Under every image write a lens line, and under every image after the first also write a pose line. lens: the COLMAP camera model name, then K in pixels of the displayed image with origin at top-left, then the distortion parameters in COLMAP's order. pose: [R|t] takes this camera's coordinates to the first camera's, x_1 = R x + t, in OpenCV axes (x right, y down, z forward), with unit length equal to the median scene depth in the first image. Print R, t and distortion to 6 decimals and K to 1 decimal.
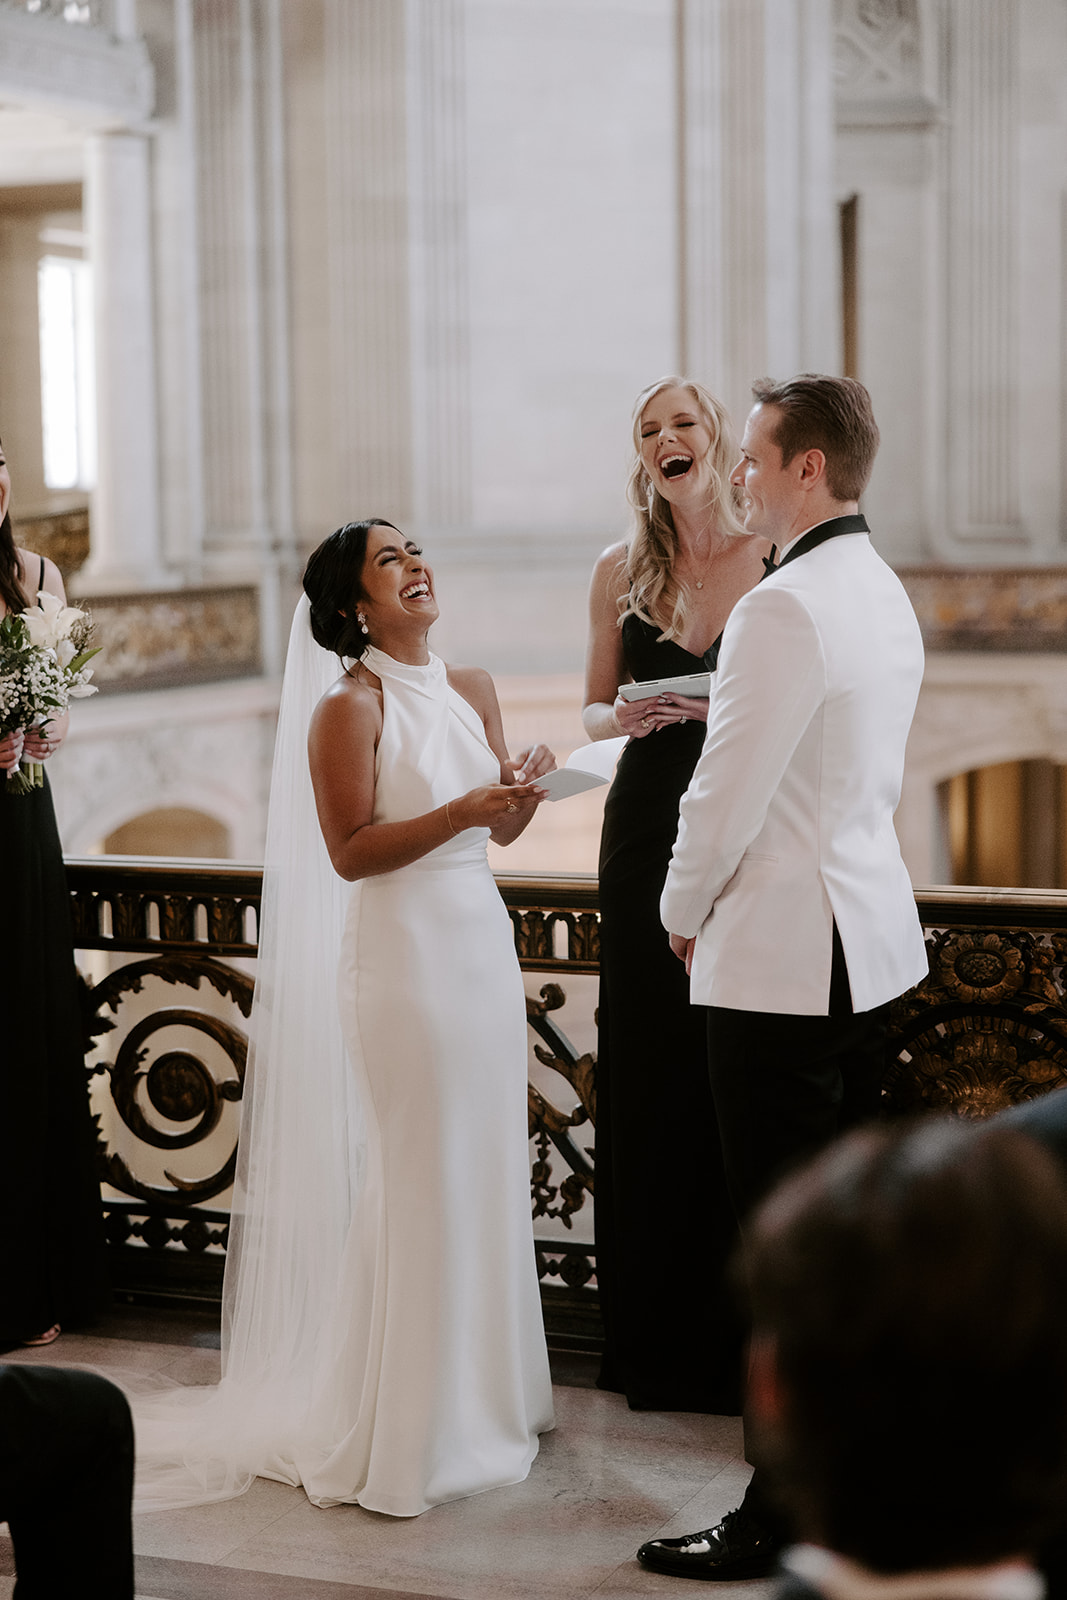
lens RADIAL K [[3163.5, 0, 535.7], [0, 3163.5, 794.5], [0, 0, 1]] dist [-0.237114, 0.000000]
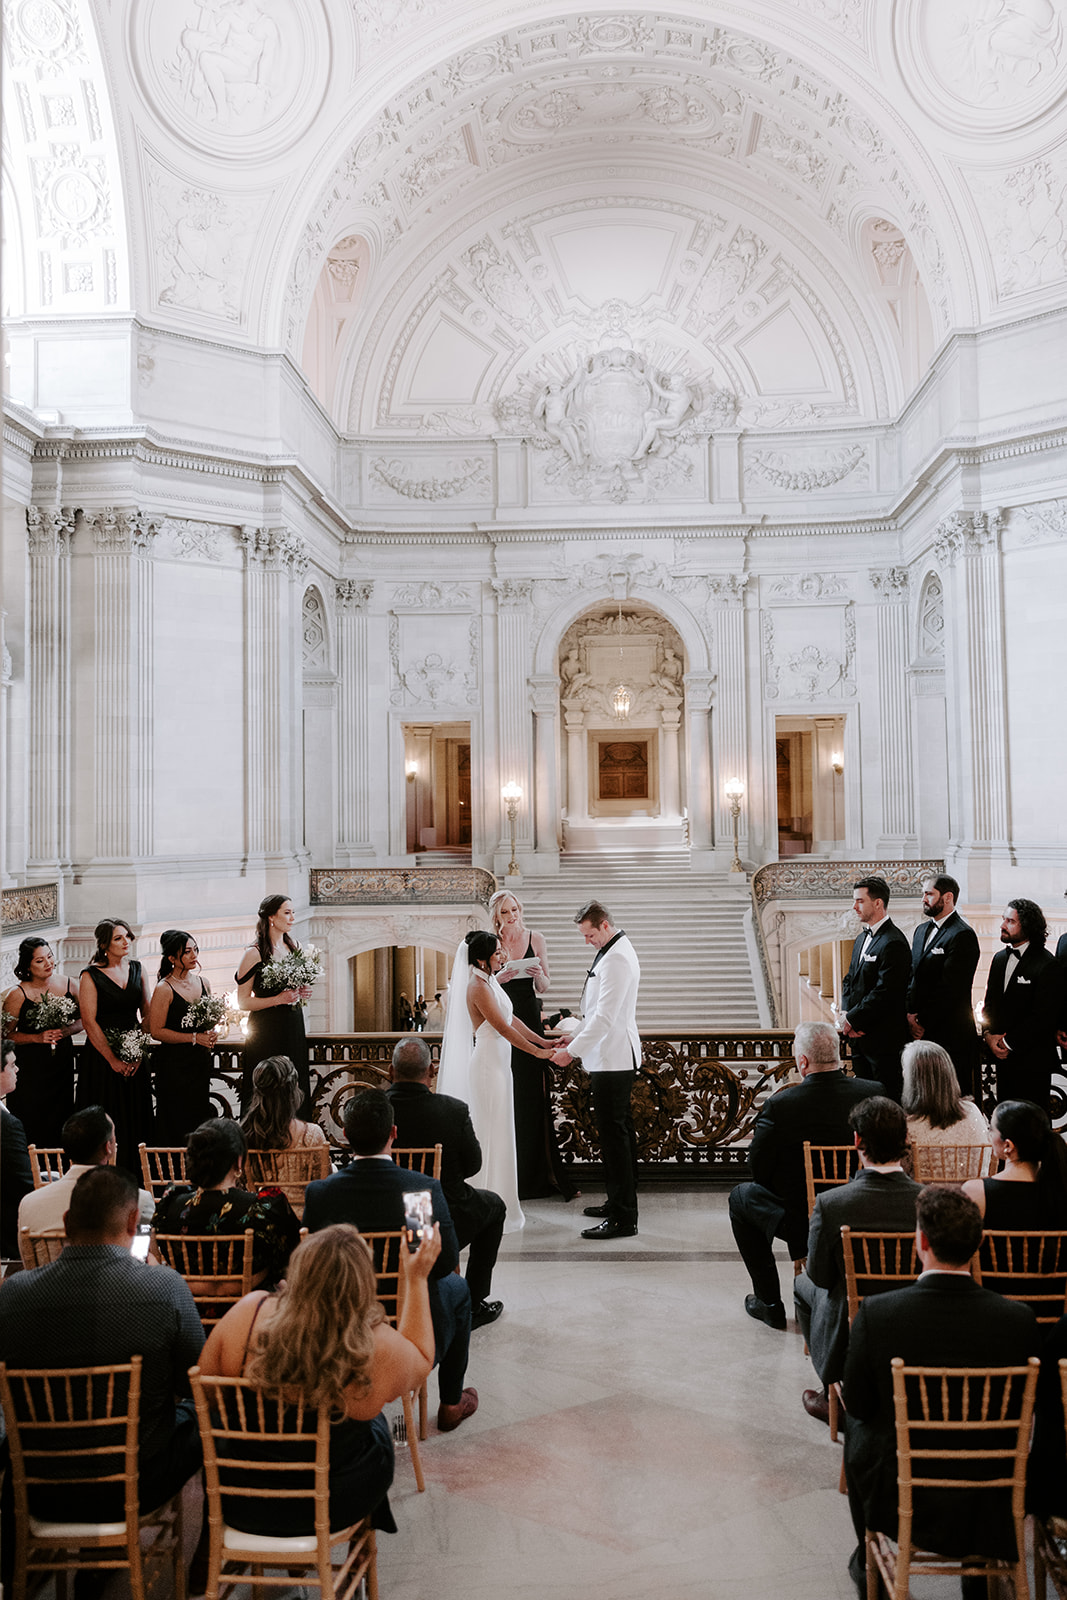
lens RADIAL K [[1367.6, 0, 587.0], [0, 1367.6, 730.4], [0, 0, 1]] dist [0.040199, 0.014565]
pose [[0.936129, 0.017727, 0.351211, -0.081548], [0.036727, 0.988338, -0.147778, -0.014021], [-0.349735, 0.151238, 0.924561, -0.078343]]
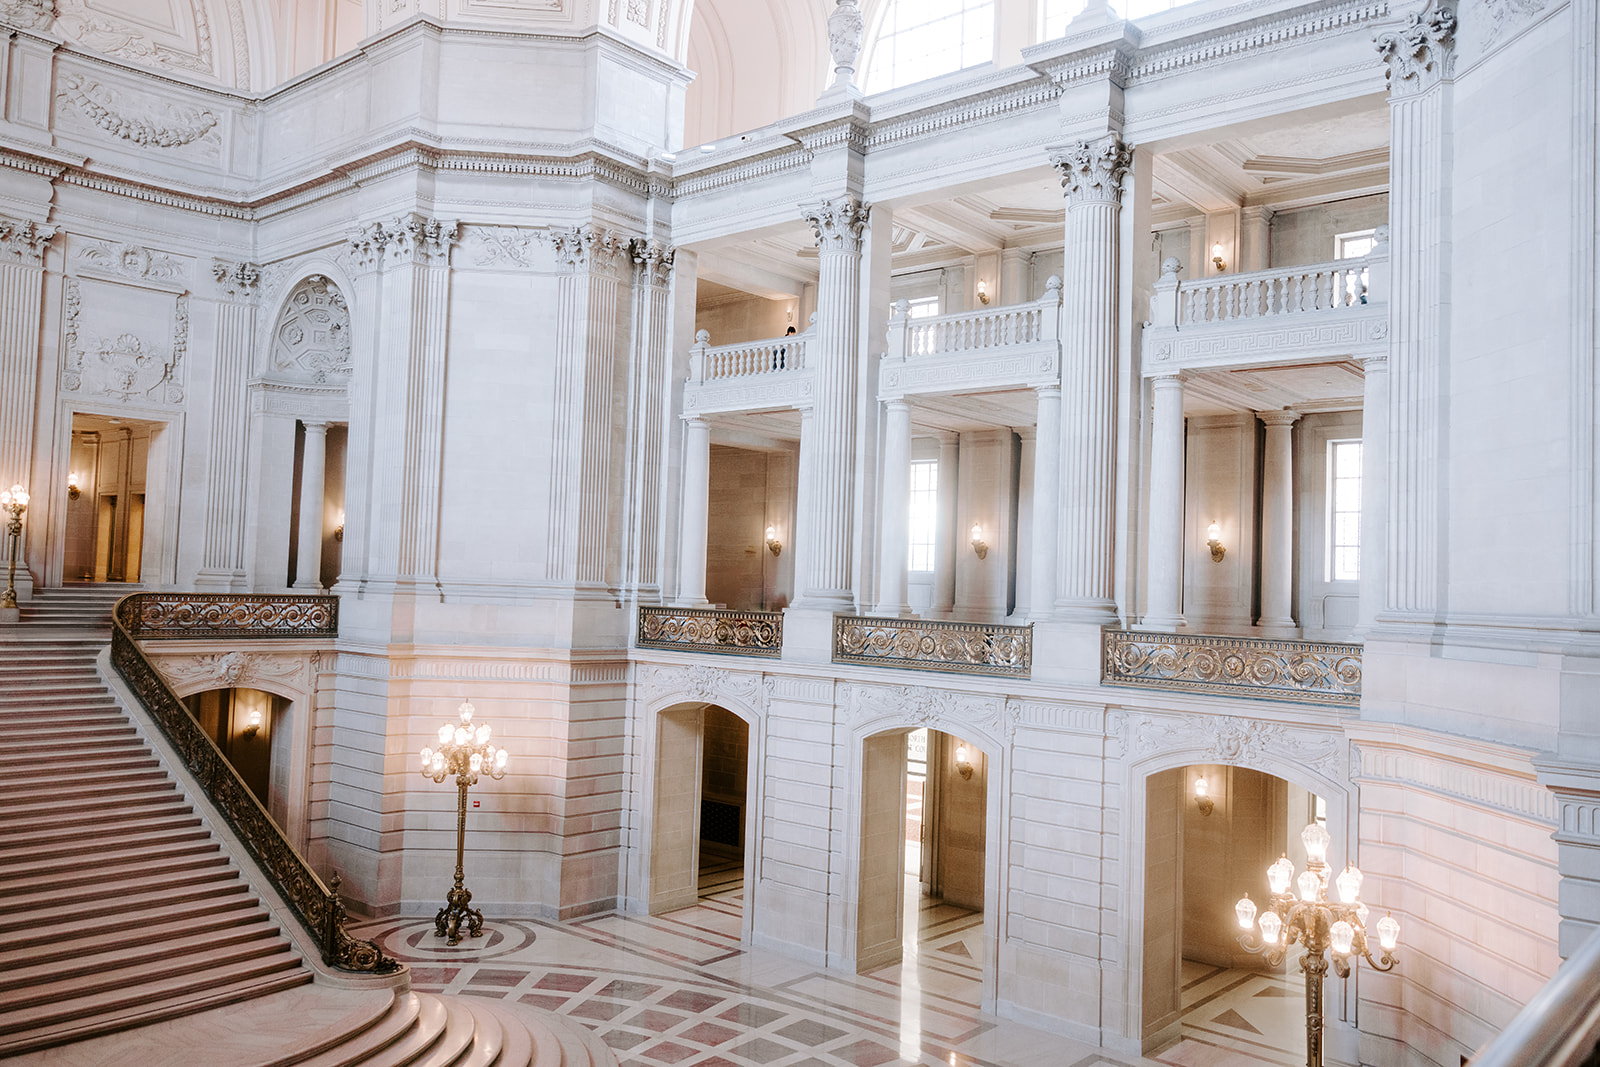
lens RADIAL K [[1259.1, 0, 796.8], [0, 1259.1, 528.9], [0, 0, 1]] dist [0.010037, 0.009181]
pose [[0.319898, 0.068134, 0.944999, -0.182102], [0.051182, 0.994712, -0.089045, -0.013953], [-0.946068, 0.076852, 0.314719, 0.268519]]
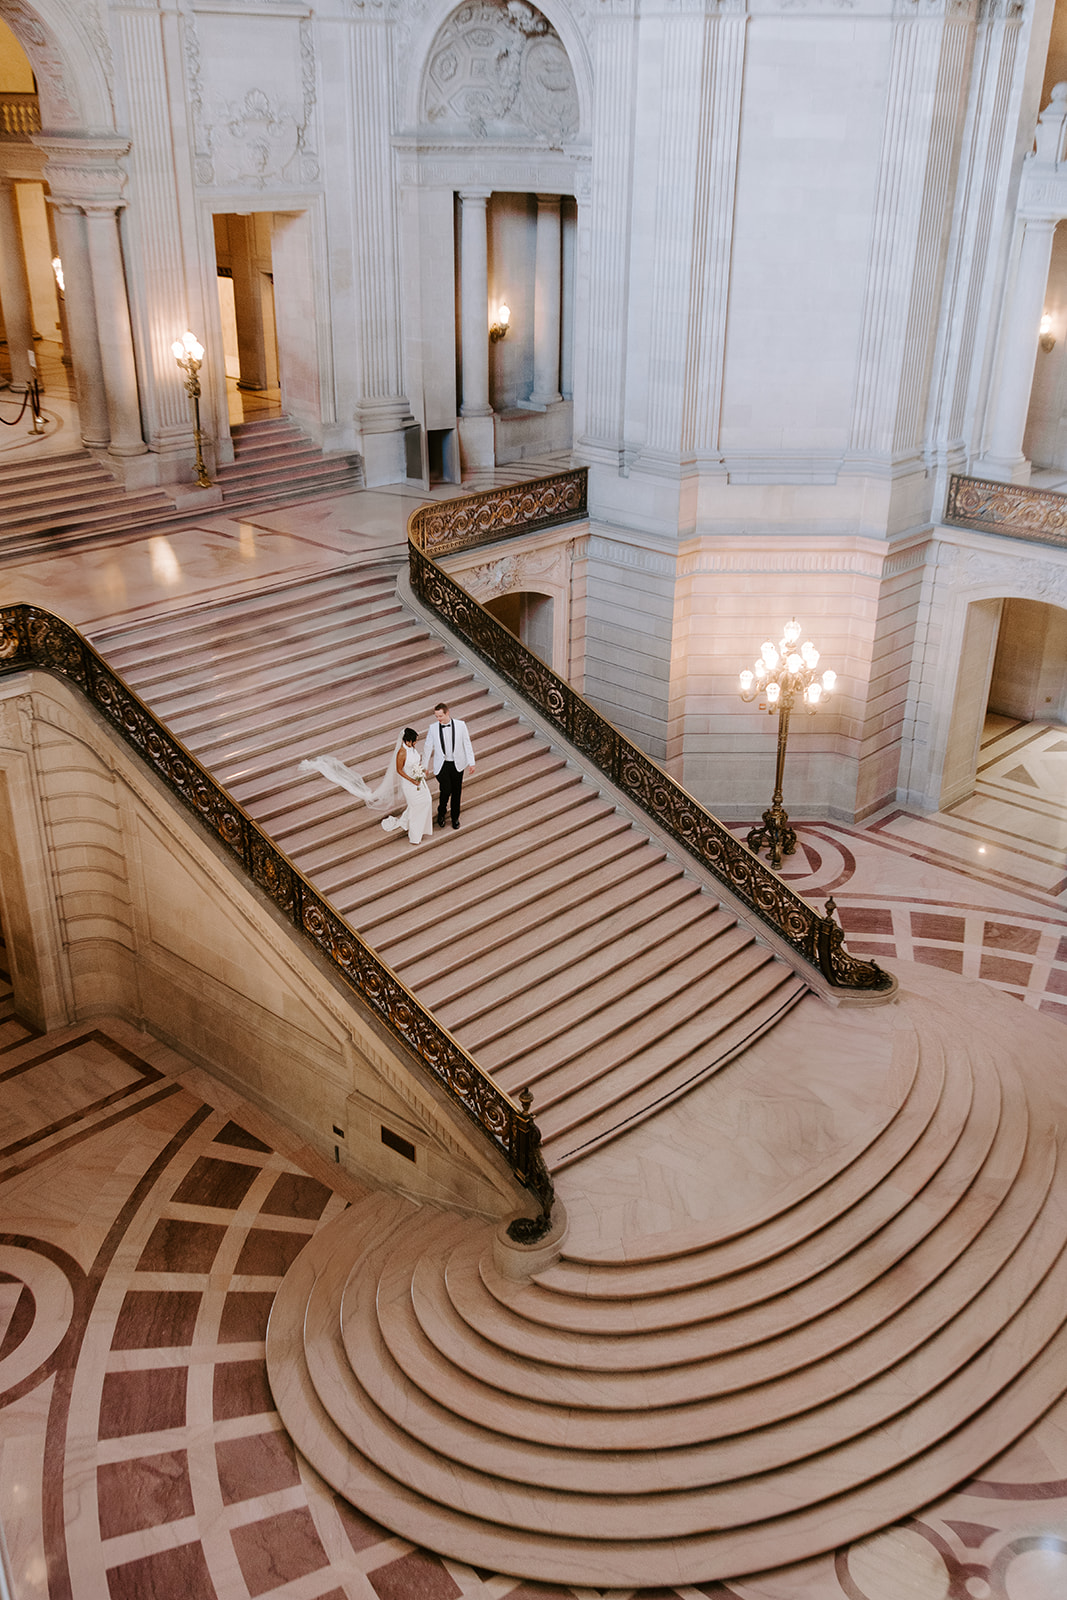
lens RADIAL K [[1505.7, 0, 541.8], [0, 1505.7, 857.7], [0, 0, 1]] dist [0.024455, 0.000000]
pose [[0.351639, -0.412568, 0.840320, -0.300975], [0.071758, 0.906886, 0.415222, -0.237747], [-0.933382, -0.085709, 0.348501, 0.570226]]
